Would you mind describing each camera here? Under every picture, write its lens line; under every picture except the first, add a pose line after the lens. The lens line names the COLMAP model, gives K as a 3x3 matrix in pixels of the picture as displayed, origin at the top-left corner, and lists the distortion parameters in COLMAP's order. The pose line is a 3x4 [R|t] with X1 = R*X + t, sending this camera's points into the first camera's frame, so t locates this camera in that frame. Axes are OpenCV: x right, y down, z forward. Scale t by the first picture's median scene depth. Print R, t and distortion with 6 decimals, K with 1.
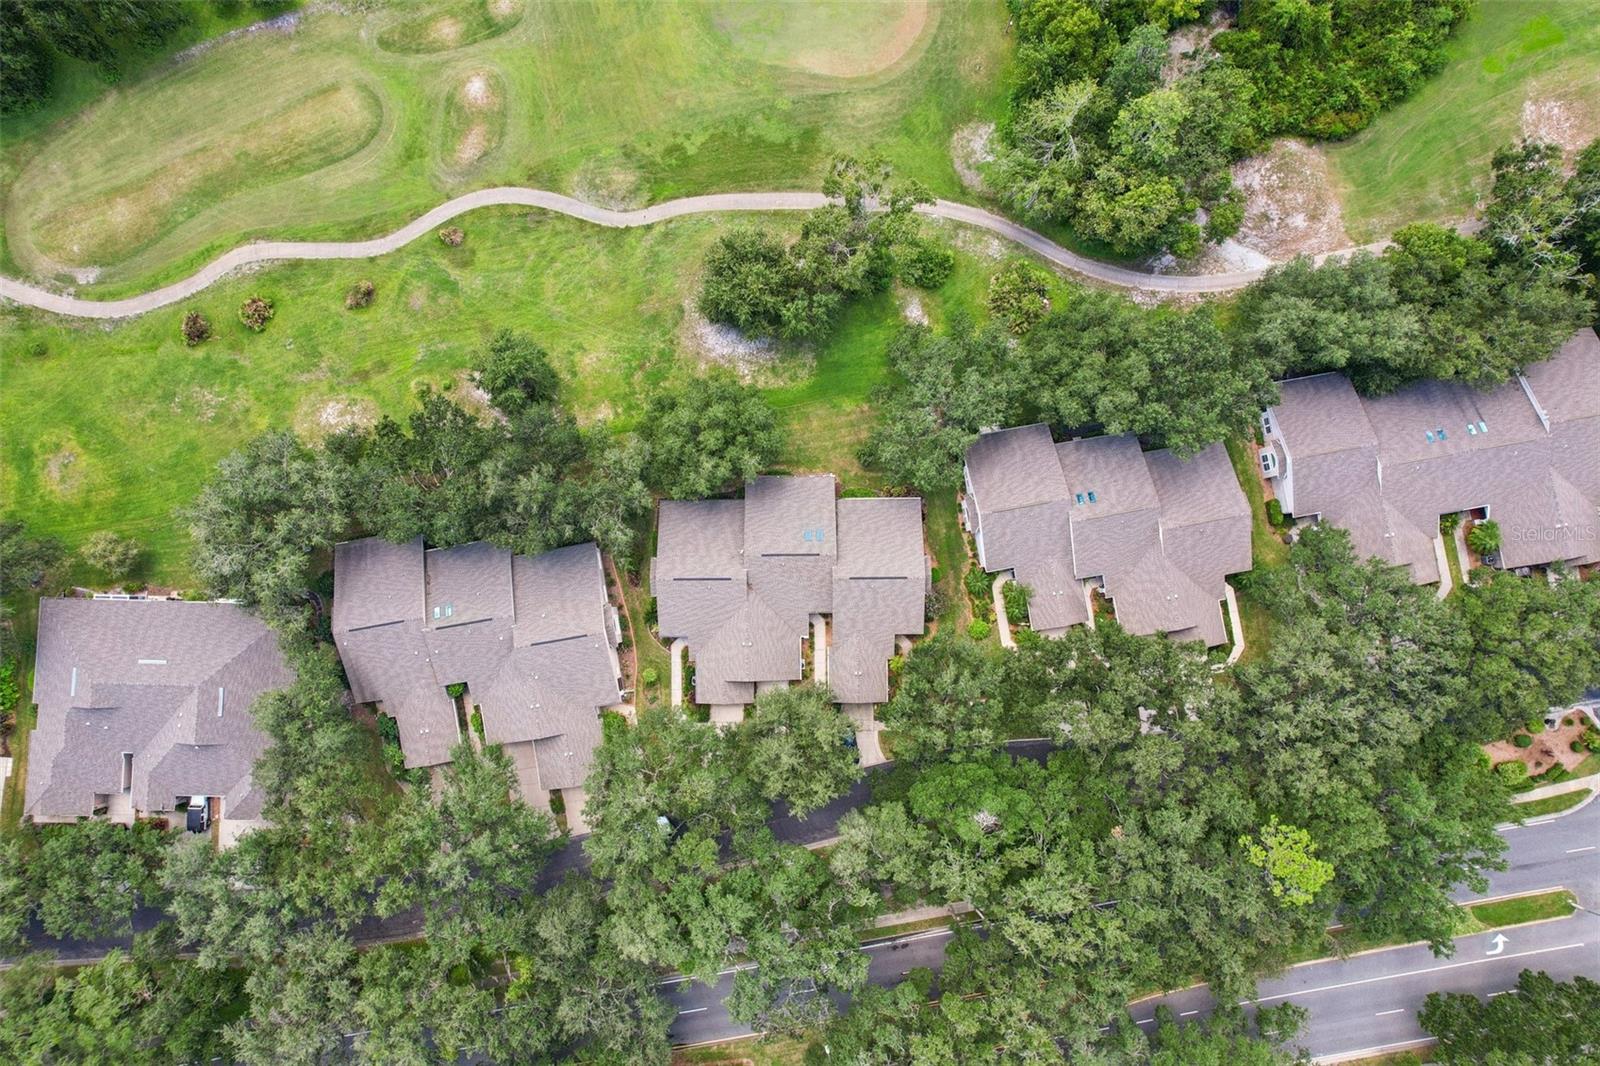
lens RADIAL K [[1022.0, 0, 798.5], [0, 1022.0, 535.1], [0, 0, 1]] dist [-0.004892, -0.000183]
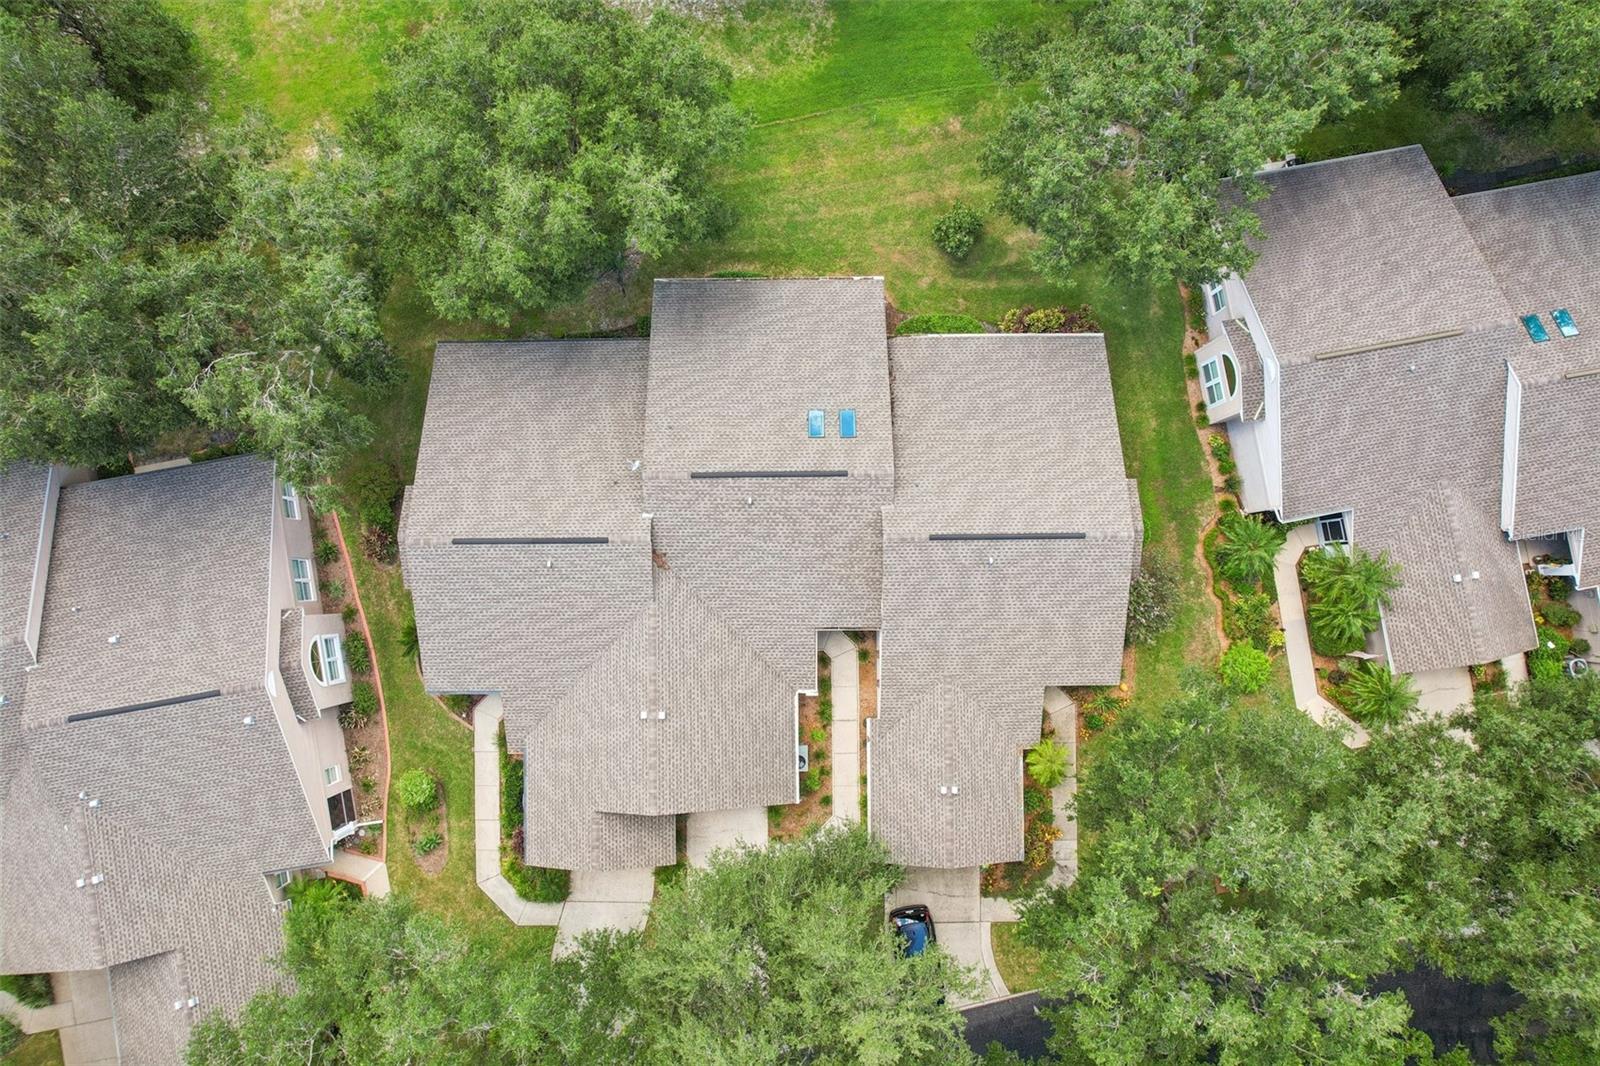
lens RADIAL K [[1022.0, 0, 801.5], [0, 1022.0, 531.2], [0, 0, 1]] dist [-0.004892, -0.000183]
pose [[0.999967, -0.001580, 0.008000, 0.000829], [0.001543, 0.999988, 0.004671, 0.036657], [-0.008008, -0.004658, 0.999957, 0.606828]]
